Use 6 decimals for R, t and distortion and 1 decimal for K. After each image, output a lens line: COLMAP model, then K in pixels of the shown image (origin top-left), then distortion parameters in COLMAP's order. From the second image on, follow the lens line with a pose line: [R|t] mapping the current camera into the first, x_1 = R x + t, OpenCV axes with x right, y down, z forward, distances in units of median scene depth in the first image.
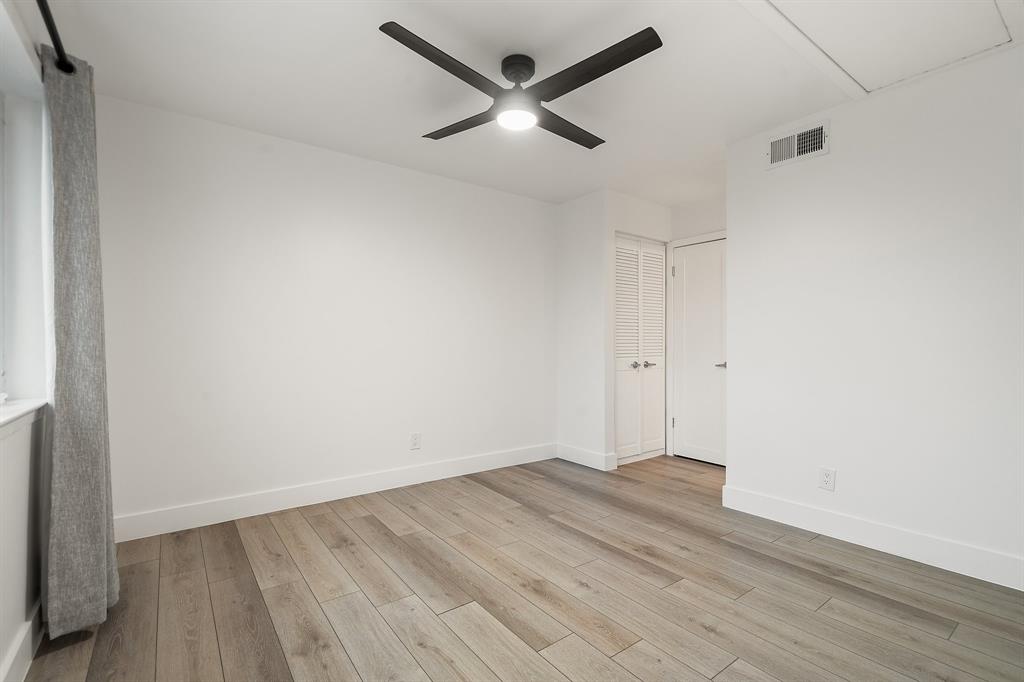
lens RADIAL K [[470.3, 0, 511.3], [0, 470.3, 342.9], [0, 0, 1]] dist [-0.005277, -0.000147]
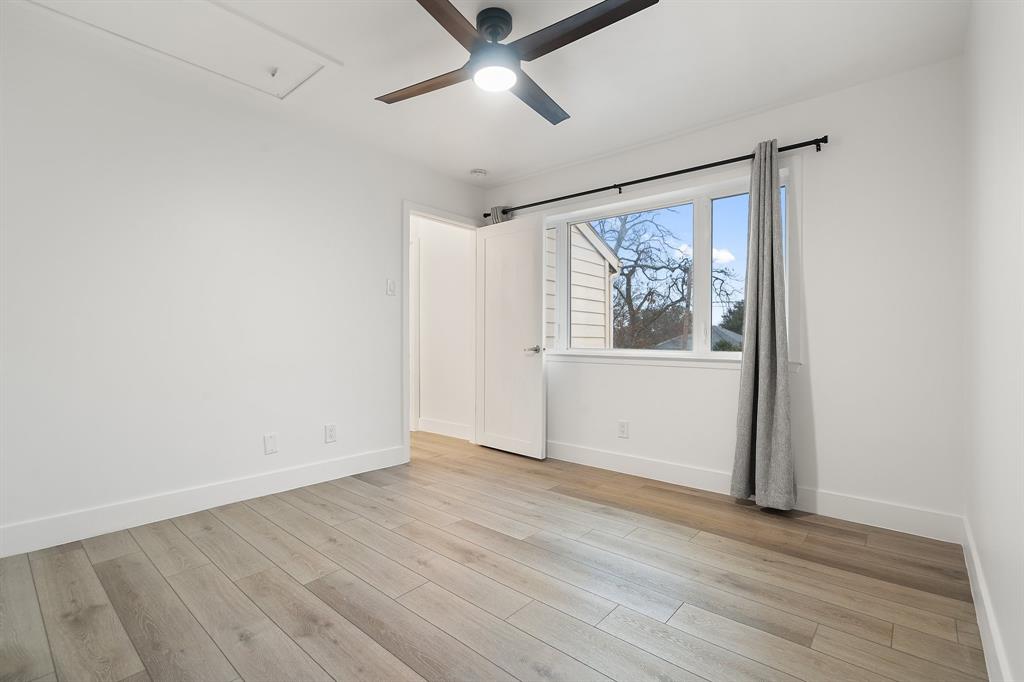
lens RADIAL K [[470.3, 0, 513.5], [0, 470.3, 341.0], [0, 0, 1]] dist [-0.005277, -0.000147]
pose [[-0.976666, -0.003277, -0.214741, 0.178132], [-0.004386, 0.999979, 0.004691, 0.042485], [0.214721, 0.005523, -0.976660, 1.961119]]
